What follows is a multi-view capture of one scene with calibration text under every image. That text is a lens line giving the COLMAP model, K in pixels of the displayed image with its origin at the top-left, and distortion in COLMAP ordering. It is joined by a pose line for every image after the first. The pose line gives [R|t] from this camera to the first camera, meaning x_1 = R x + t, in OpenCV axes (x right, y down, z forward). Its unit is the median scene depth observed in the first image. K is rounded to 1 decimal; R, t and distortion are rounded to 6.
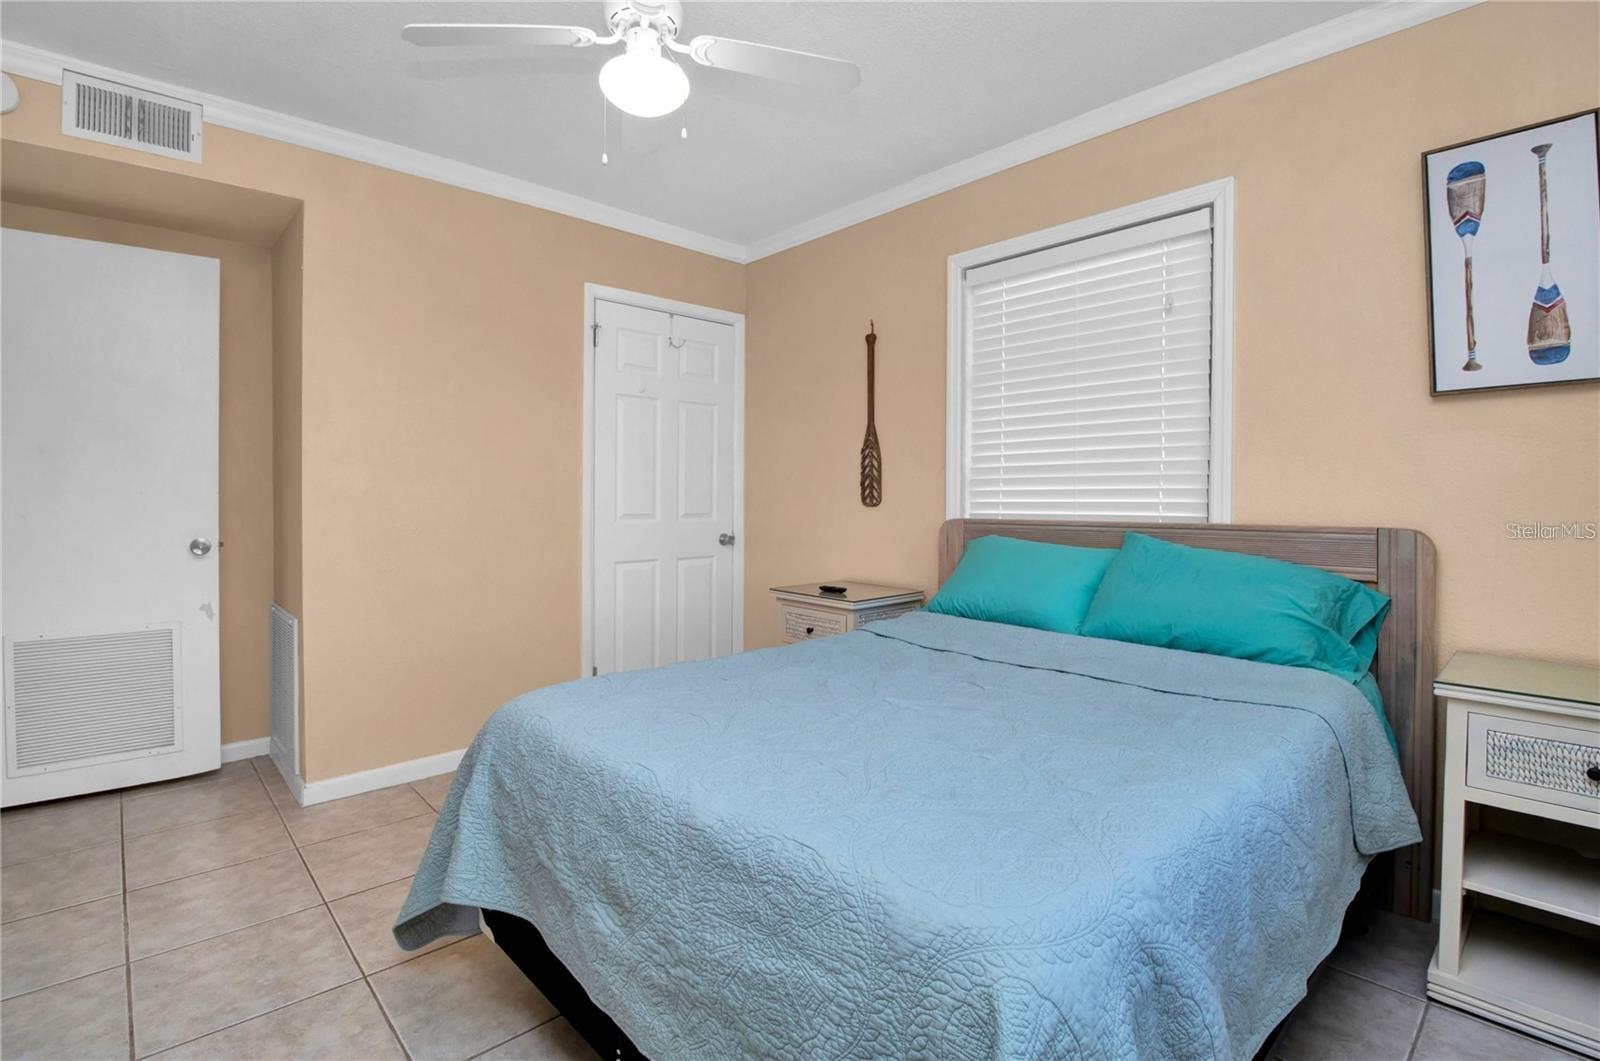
lens RADIAL K [[776.7, 0, 787.1], [0, 776.7, 498.8], [0, 0, 1]] dist [0.001450, -0.015895]
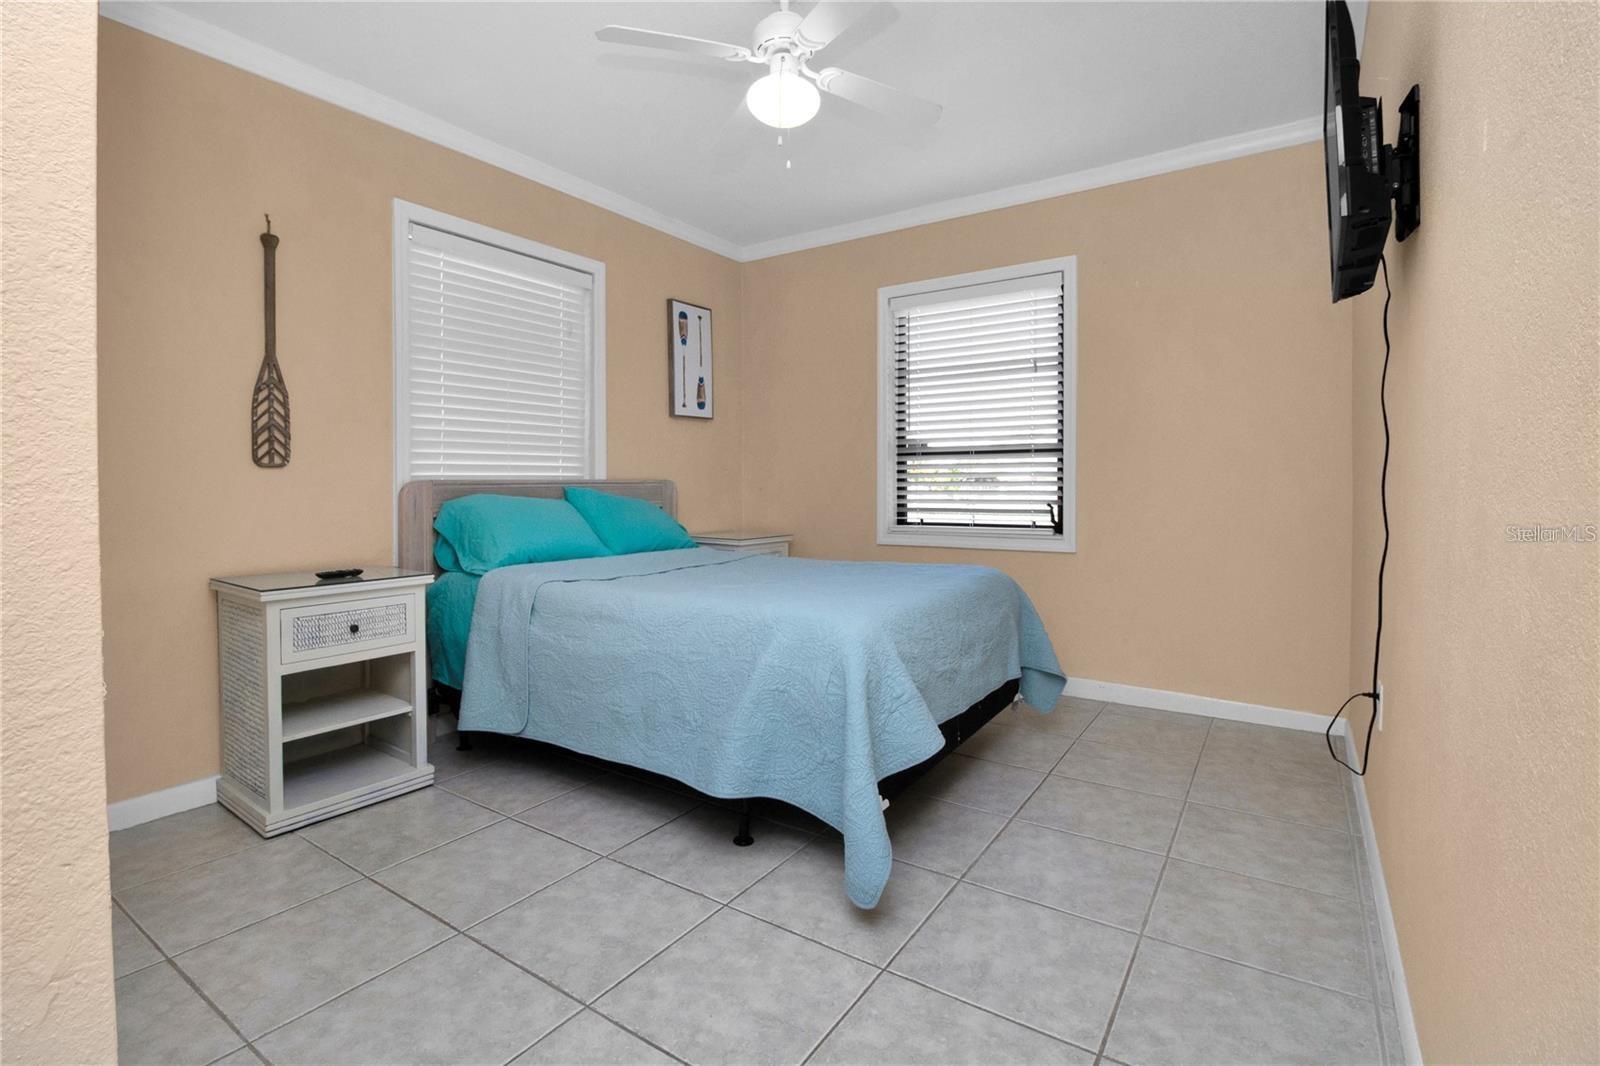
lens RADIAL K [[776.7, 0, 787.1], [0, 776.7, 501.3], [0, 0, 1]] dist [0.001450, -0.015895]
pose [[-0.262642, -0.025914, 0.964545, -0.973502], [0.002398, 0.999619, 0.027510, 0.030226], [-0.964890, 0.009538, -0.262479, 0.947049]]
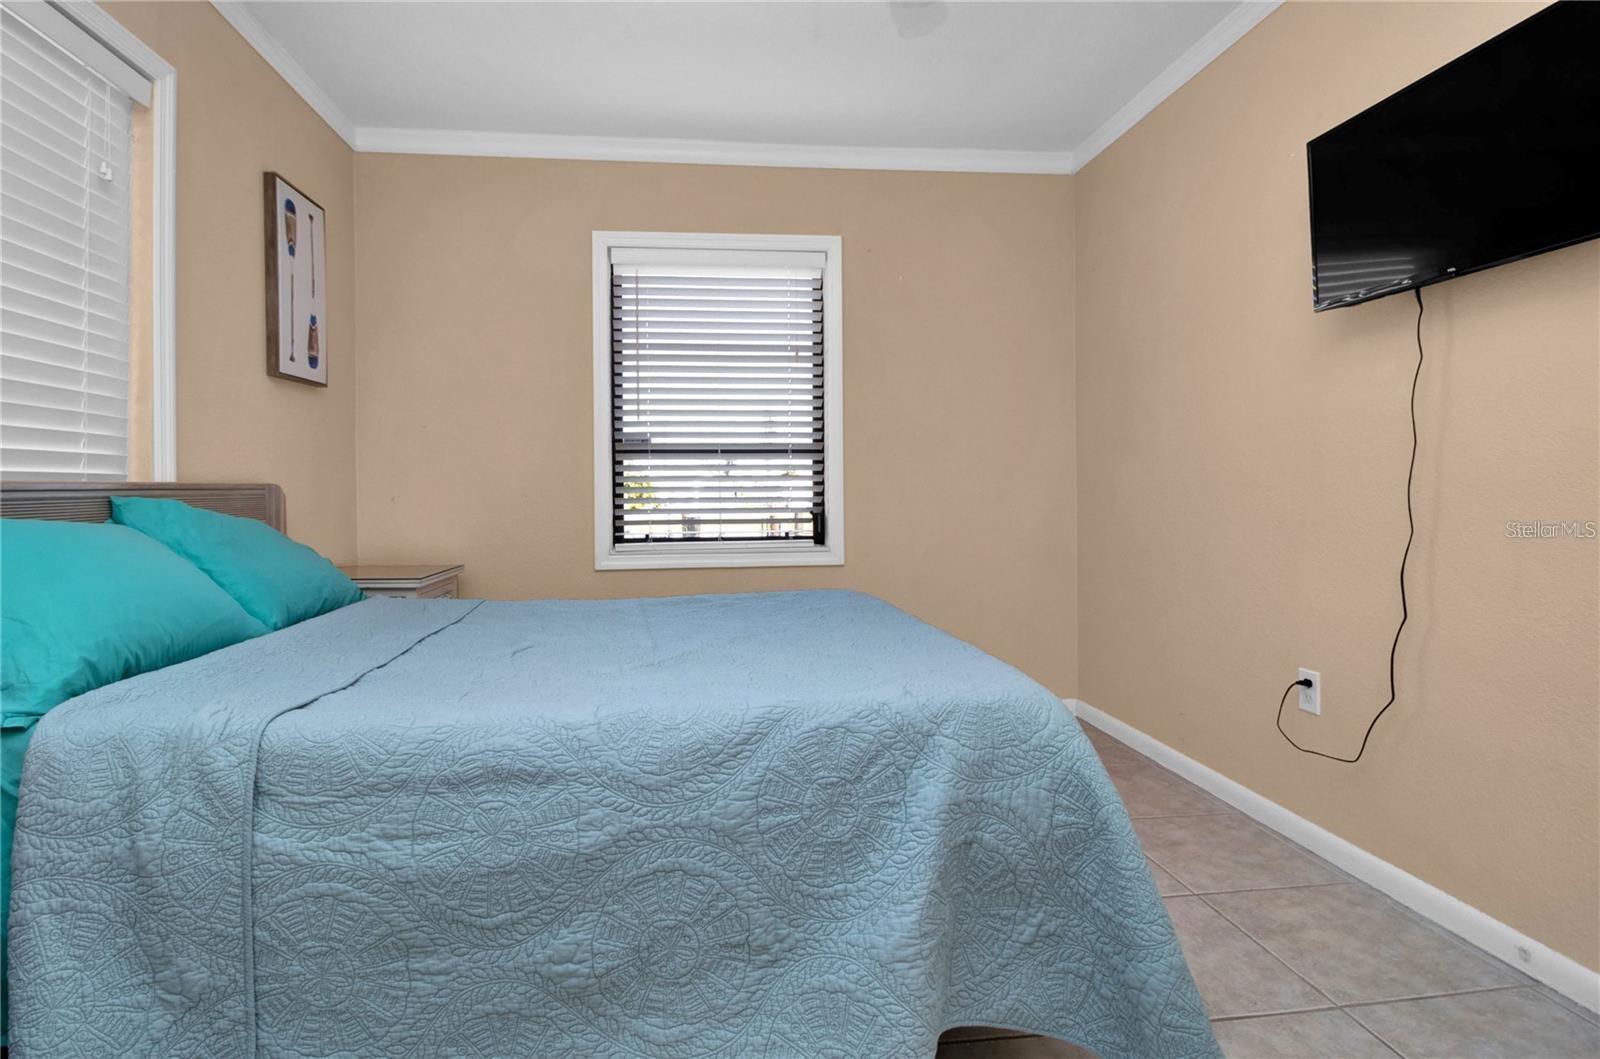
lens RADIAL K [[776.7, 0, 787.1], [0, 776.7, 497.8], [0, 0, 1]] dist [0.001450, -0.015895]
pose [[-0.828212, -0.005104, 0.560391, -0.394180], [0.003478, 0.999892, 0.014247, 0.035107], [-0.560404, 0.013749, -0.828105, 1.178802]]
